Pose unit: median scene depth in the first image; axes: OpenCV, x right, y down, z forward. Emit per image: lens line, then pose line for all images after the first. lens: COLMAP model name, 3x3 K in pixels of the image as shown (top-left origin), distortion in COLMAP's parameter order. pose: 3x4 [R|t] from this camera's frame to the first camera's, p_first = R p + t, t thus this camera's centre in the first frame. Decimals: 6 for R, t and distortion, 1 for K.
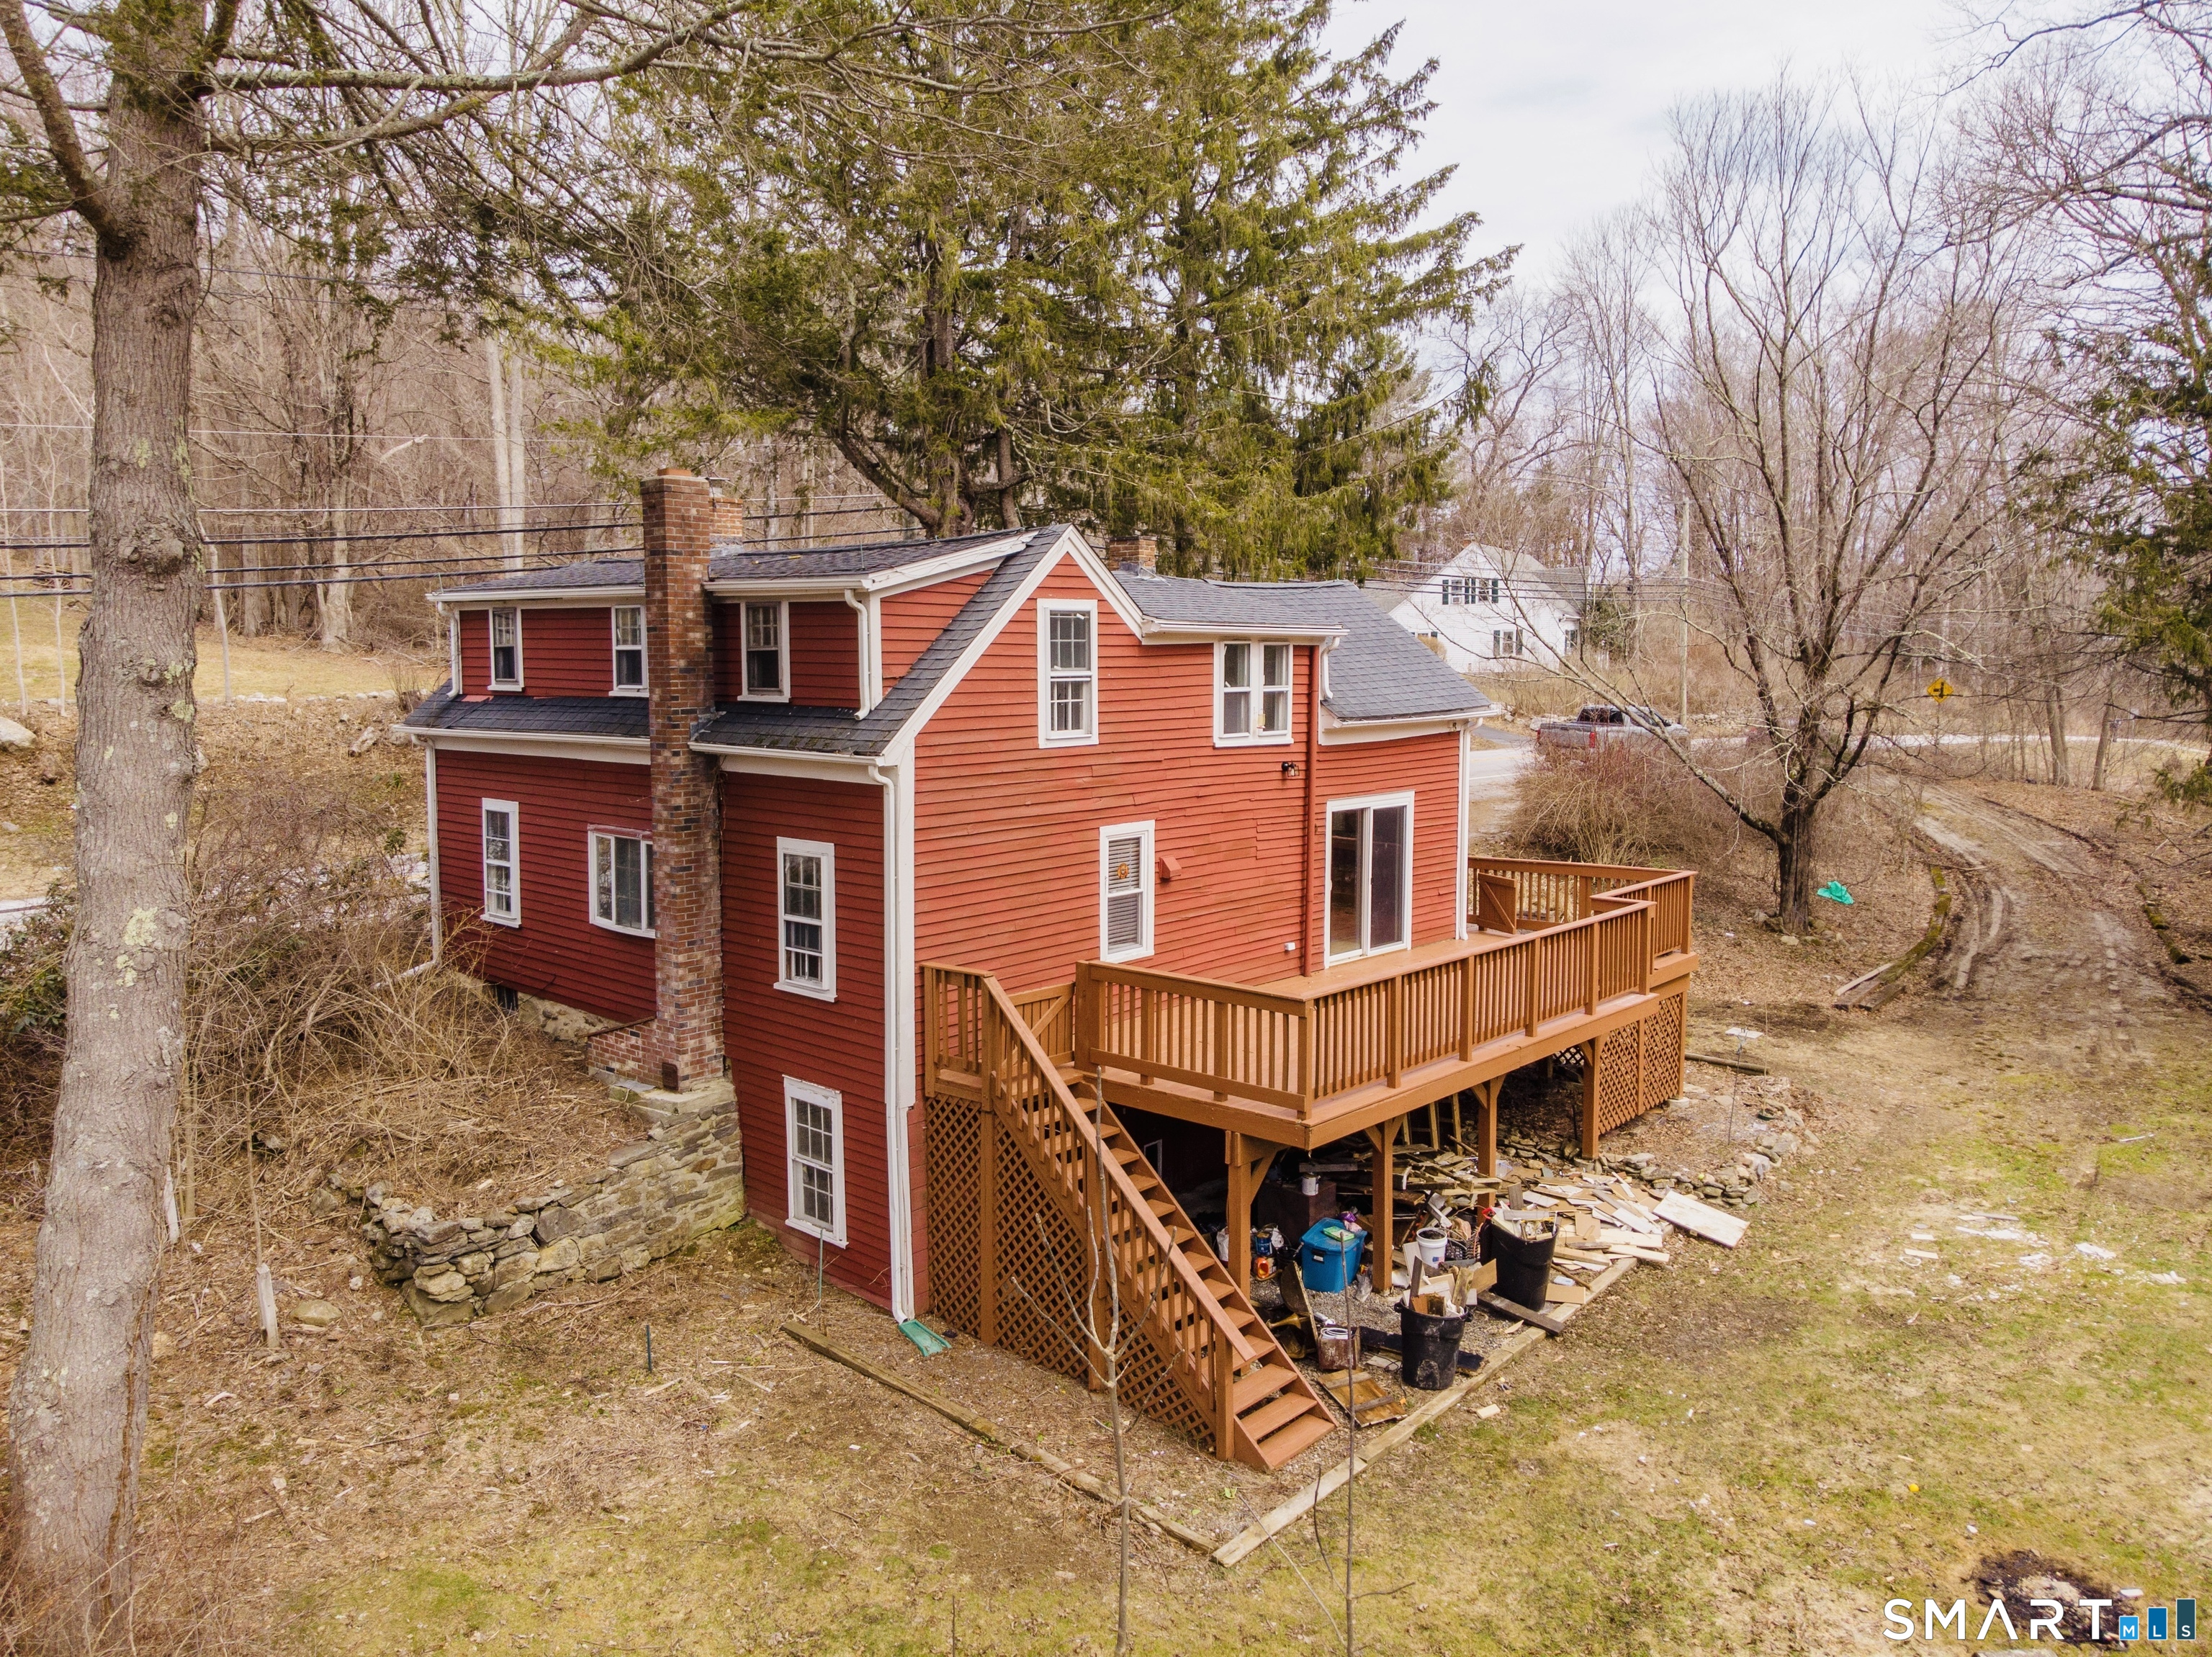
lens RADIAL K [[1637.4, 0, 1104.6], [0, 1637.4, 815.1], [0, 0, 1]] dist [-0.001472, 0.003091]
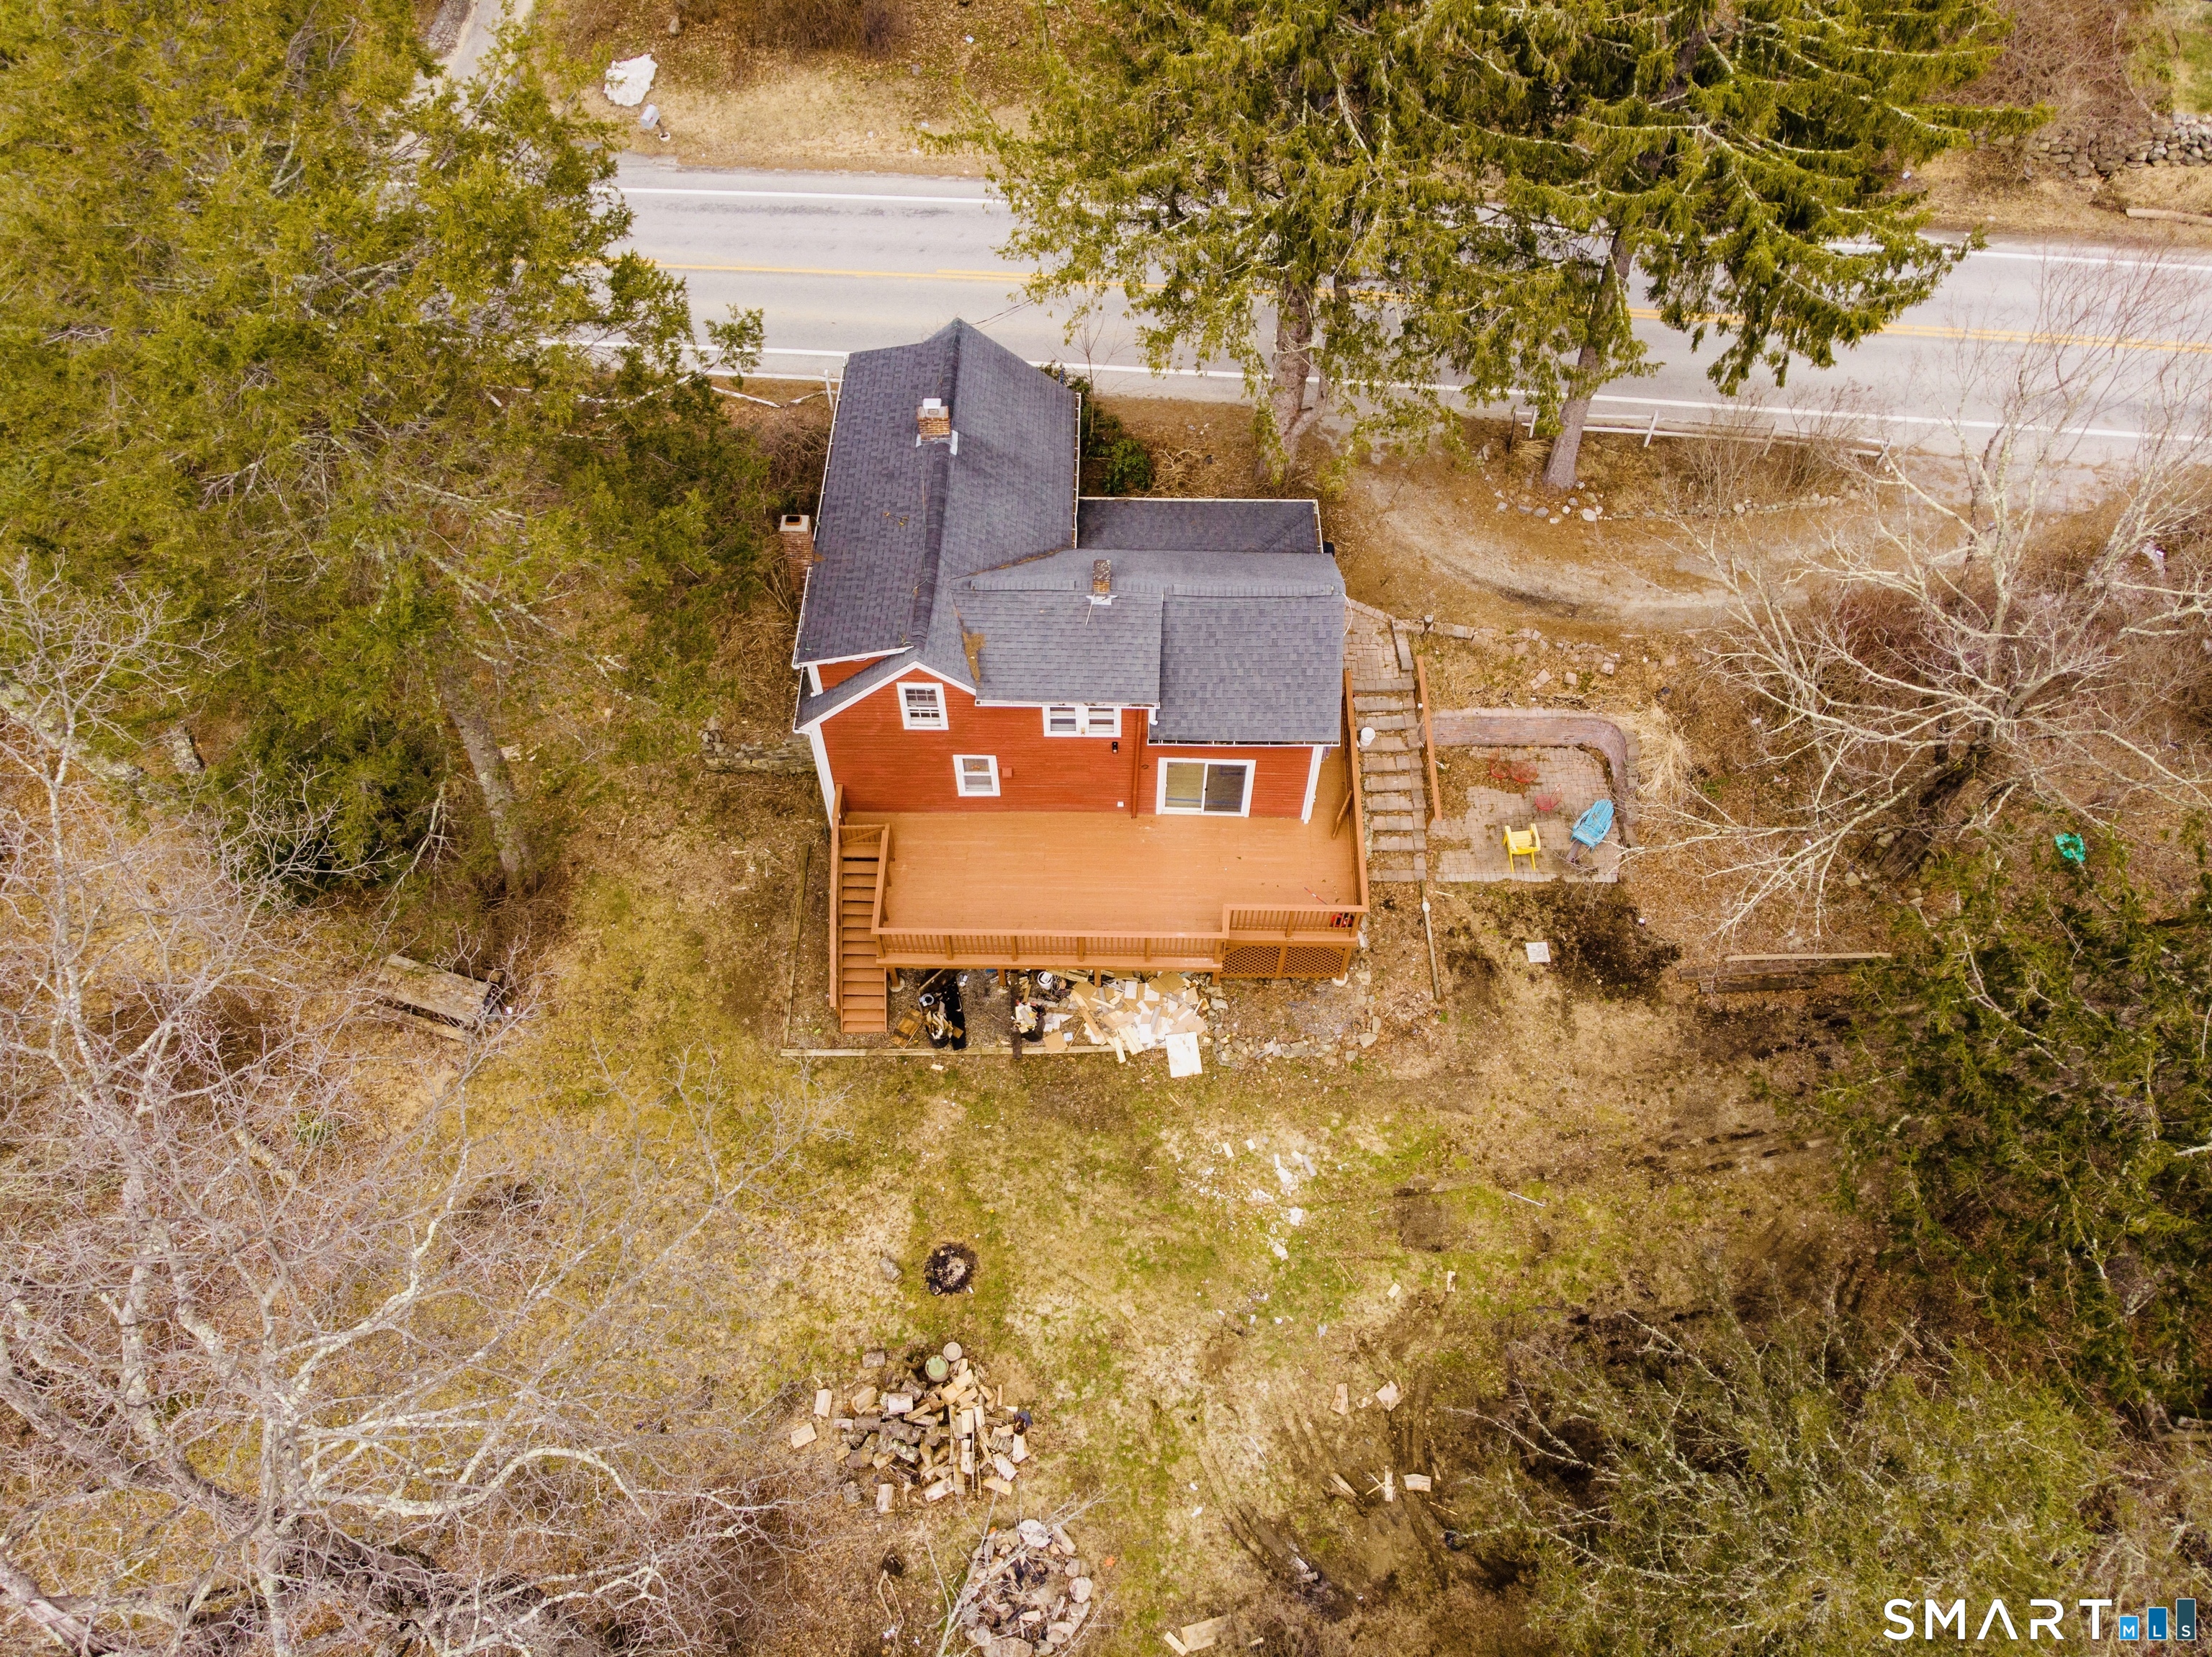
lens RADIAL K [[1591.3, 0, 1106.0], [0, 1591.3, 828.5], [0, 0, 1]] dist [0.049903, 0.000407]
pose [[0.653182, 0.636809, -0.409668, 0.919200], [-0.076860, 0.593994, 0.800789, -1.427467], [0.753290, -0.491574, 0.436931, 0.254685]]
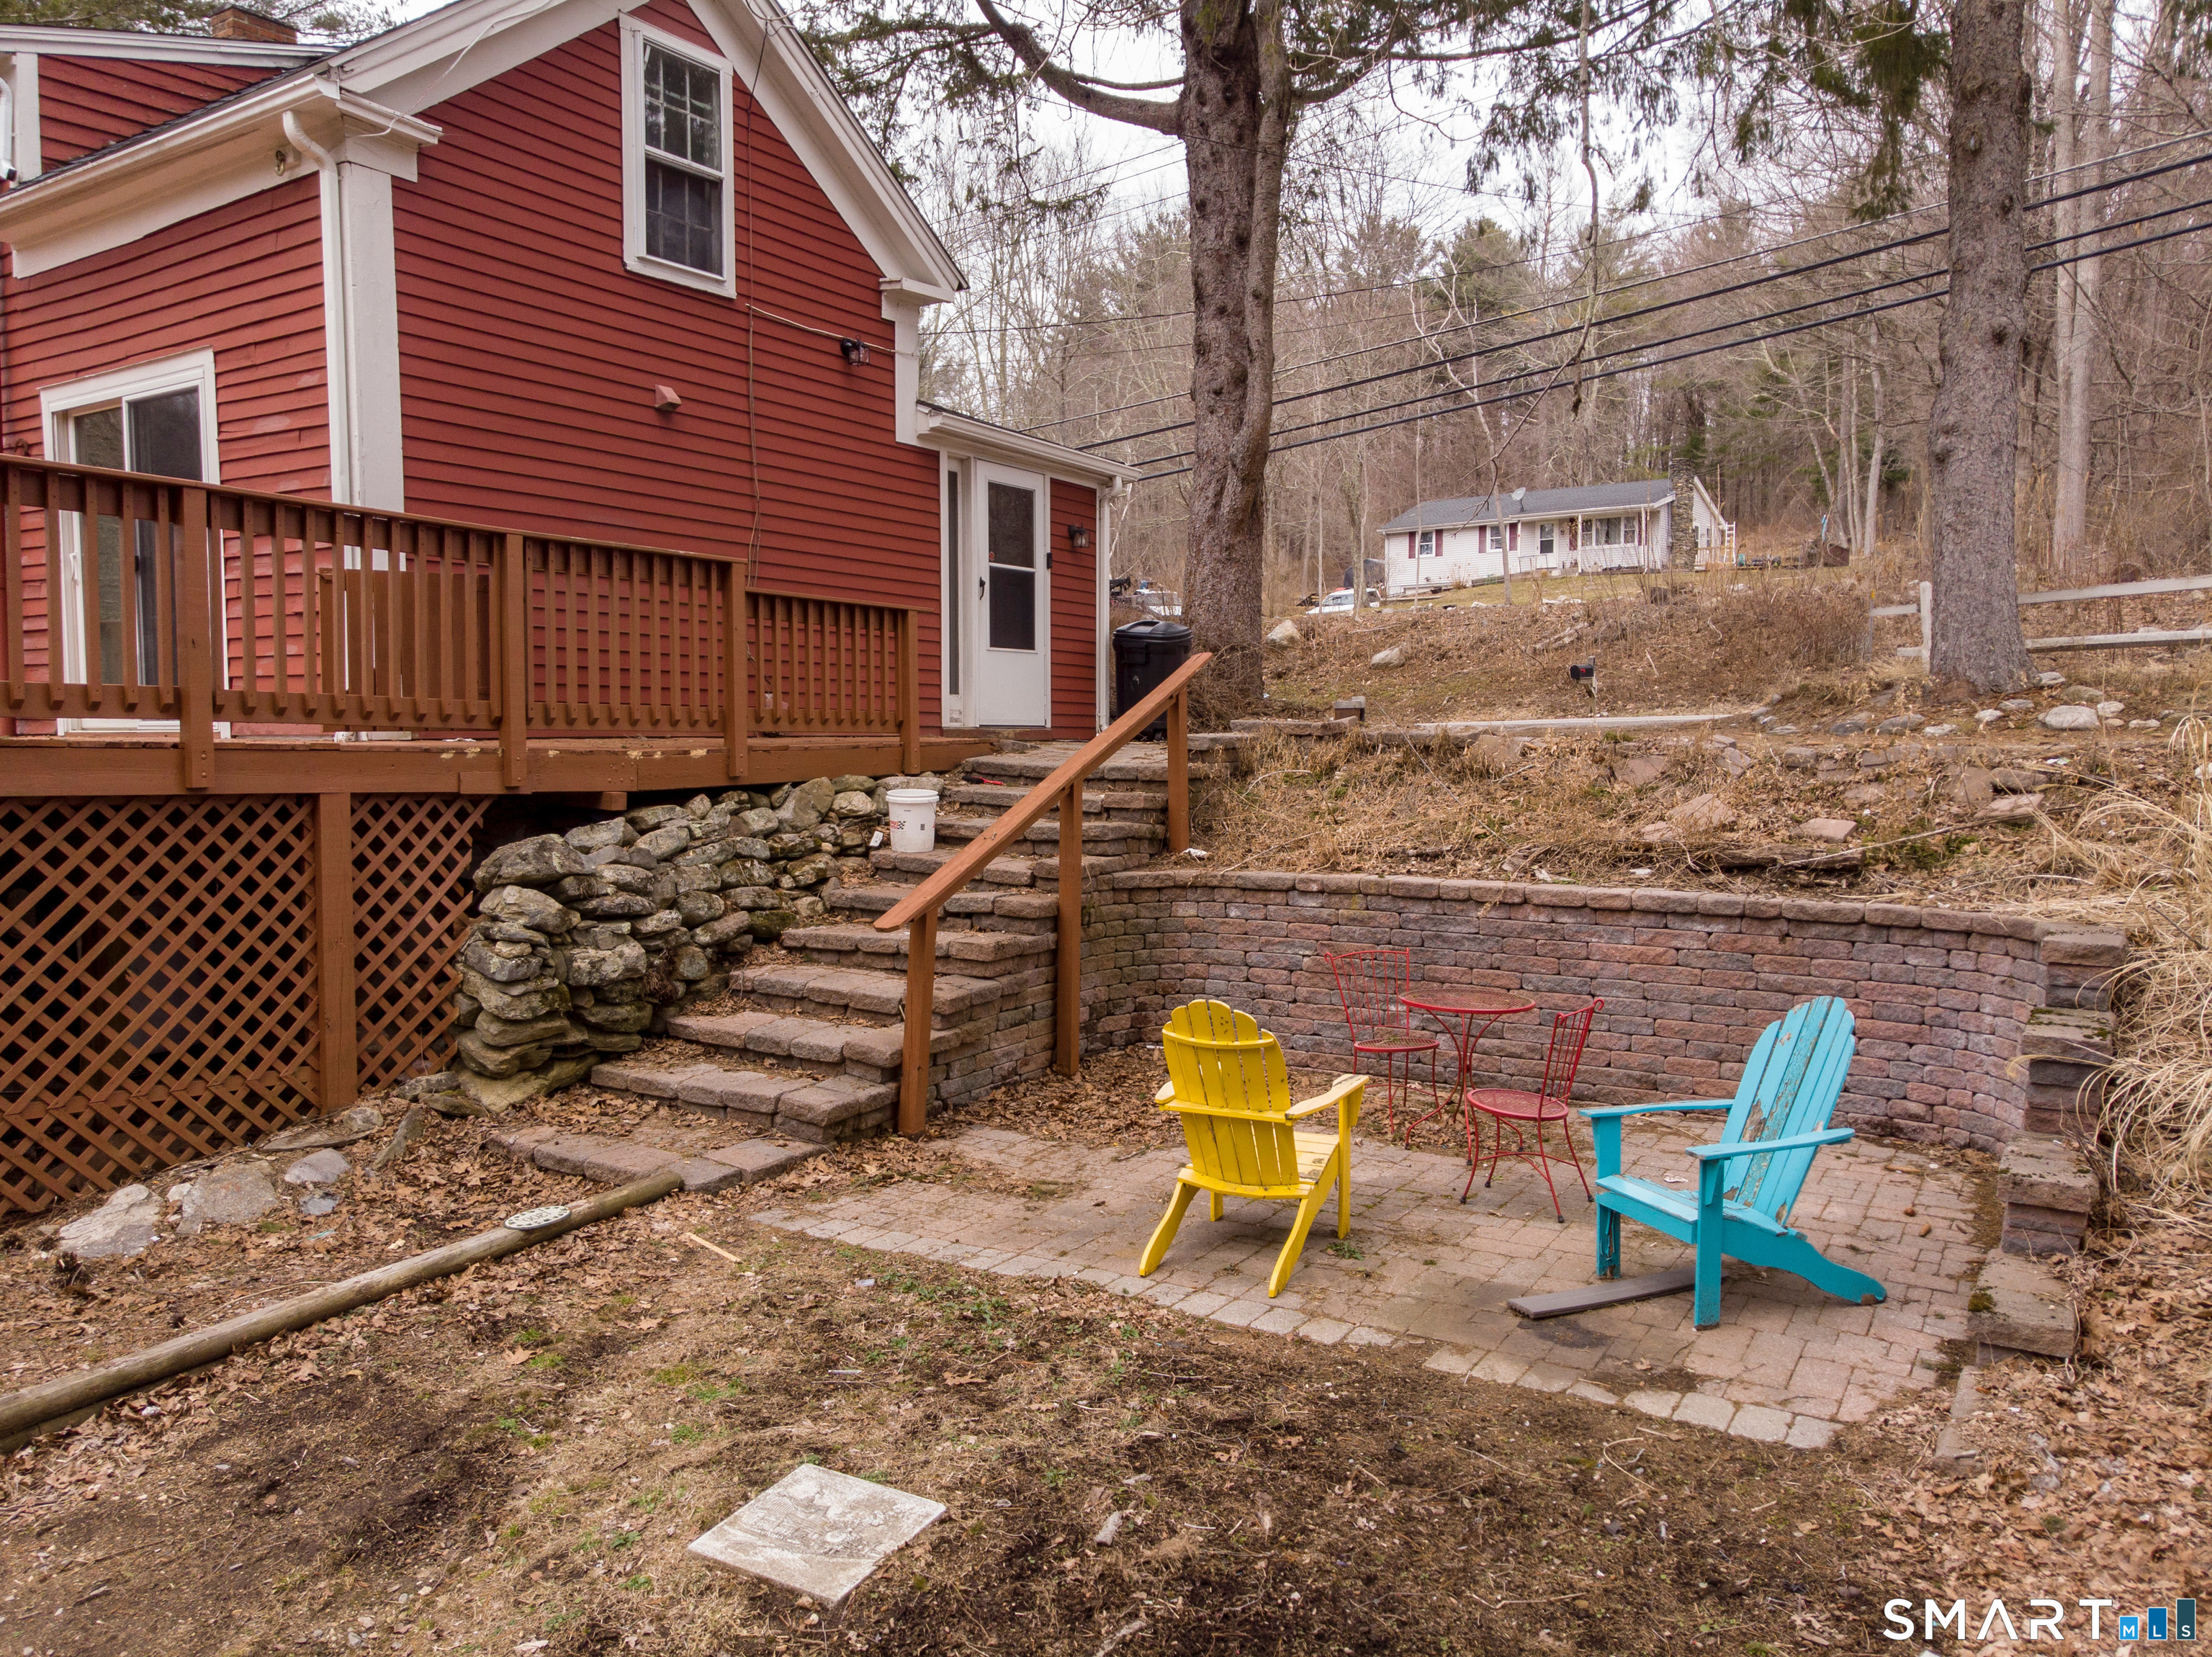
lens RADIAL K [[1637.4, 0, 1104.6], [0, 1637.4, 815.1], [0, 0, 1]] dist [-0.001472, 0.003091]
pose [[0.152818, 0.053938, -0.986781, 0.785664], [-0.092927, 0.994870, 0.039989, 0.078772], [0.983876, 0.085588, 0.157046, 1.430149]]
